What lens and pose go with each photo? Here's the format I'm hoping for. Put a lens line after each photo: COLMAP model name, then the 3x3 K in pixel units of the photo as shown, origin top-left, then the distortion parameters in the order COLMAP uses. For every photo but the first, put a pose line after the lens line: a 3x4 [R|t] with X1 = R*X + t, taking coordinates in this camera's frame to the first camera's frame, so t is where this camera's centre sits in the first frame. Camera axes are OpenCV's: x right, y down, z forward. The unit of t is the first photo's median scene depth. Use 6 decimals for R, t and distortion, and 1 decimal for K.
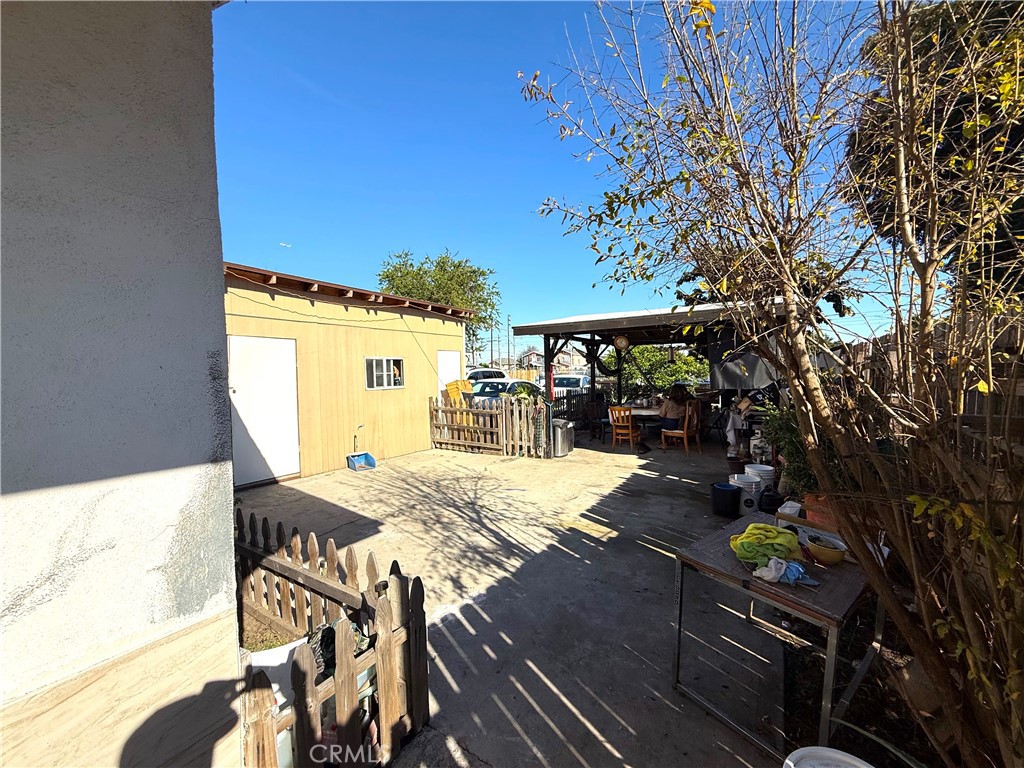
lens RADIAL K [[406.4, 0, 507.9], [0, 406.4, 382.4], [0, 0, 1]] dist [-0.001560, -0.000606]
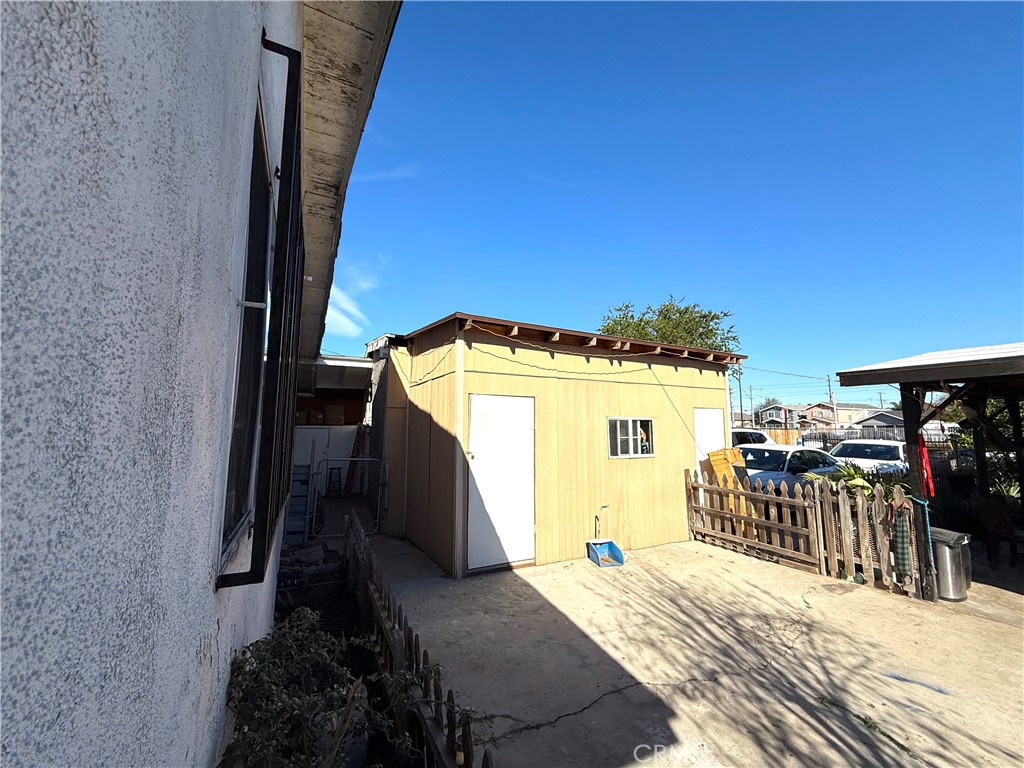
lens RADIAL K [[406.4, 0, 507.9], [0, 406.4, 382.4], [0, 0, 1]] dist [-0.001560, -0.000606]
pose [[0.872157, -0.030573, -0.488270, -0.122900], [-0.034178, 0.991799, -0.123150, -0.023822], [0.488031, 0.124094, 0.863960, 0.183189]]
